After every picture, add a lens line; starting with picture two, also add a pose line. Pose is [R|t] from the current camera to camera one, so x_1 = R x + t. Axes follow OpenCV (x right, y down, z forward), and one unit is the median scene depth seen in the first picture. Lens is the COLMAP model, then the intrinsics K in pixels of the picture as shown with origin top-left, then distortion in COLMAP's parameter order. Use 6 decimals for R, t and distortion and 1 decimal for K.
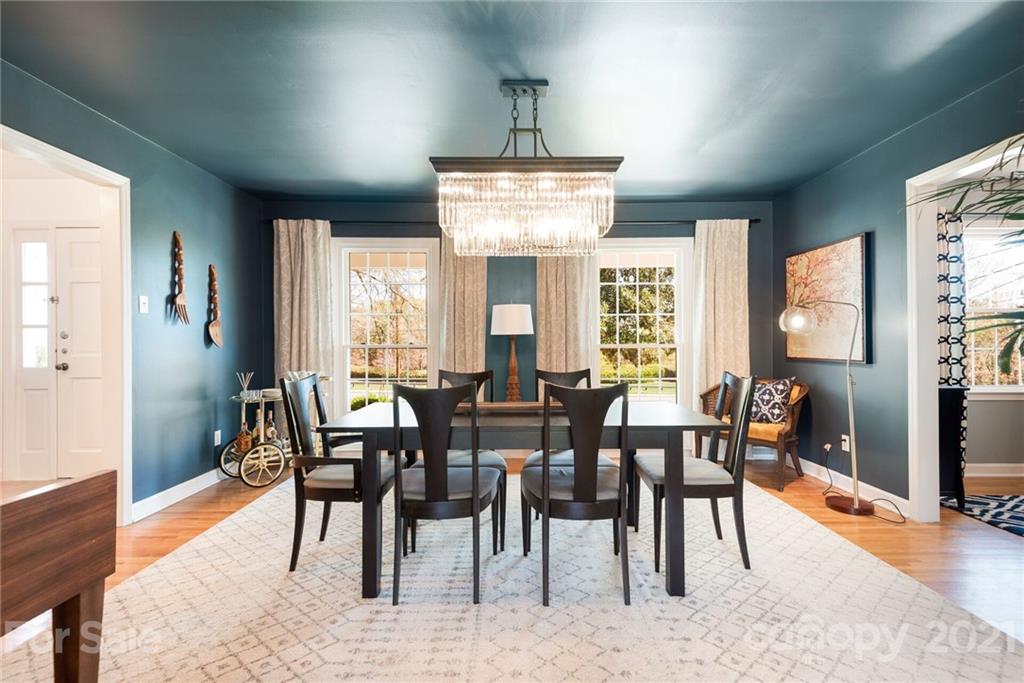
lens RADIAL K [[474.4, 0, 512.0], [0, 474.4, 341.5], [0, 0, 1]] dist [0.028636, 0.000047]
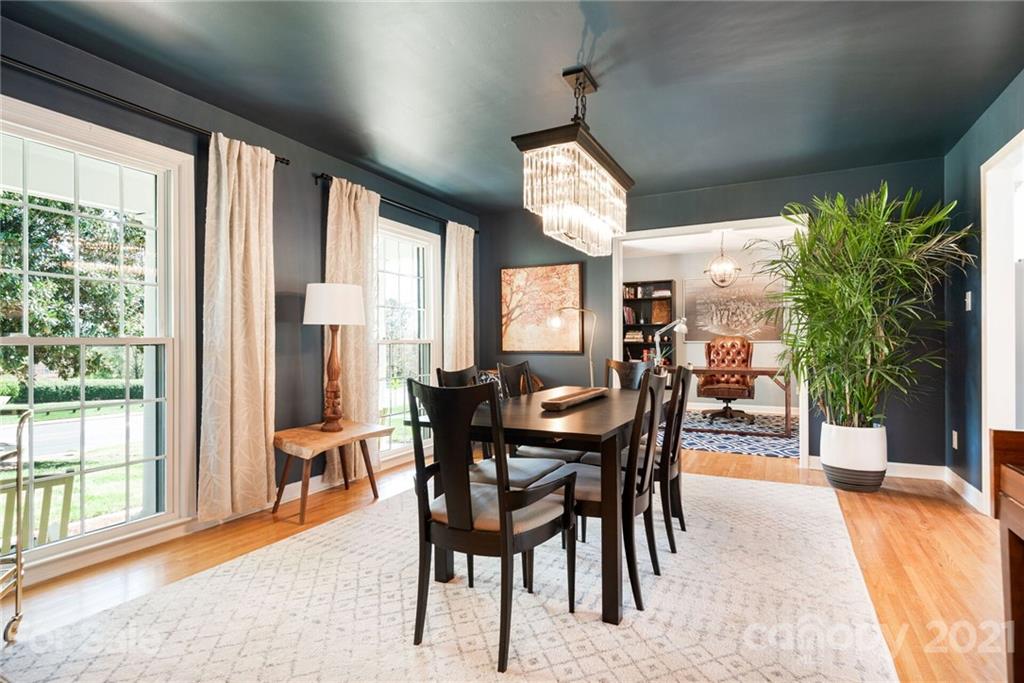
lens RADIAL K [[552.8, 0, 512.0], [0, 552.8, 341.5], [0, 0, 1]] dist [-0.006233, -0.003126]
pose [[0.432746, 0.004783, 0.901503, -0.803872], [0.001977, 0.999978, -0.006254, 0.018776], [-0.901514, 0.004488, 0.432727, 0.461761]]
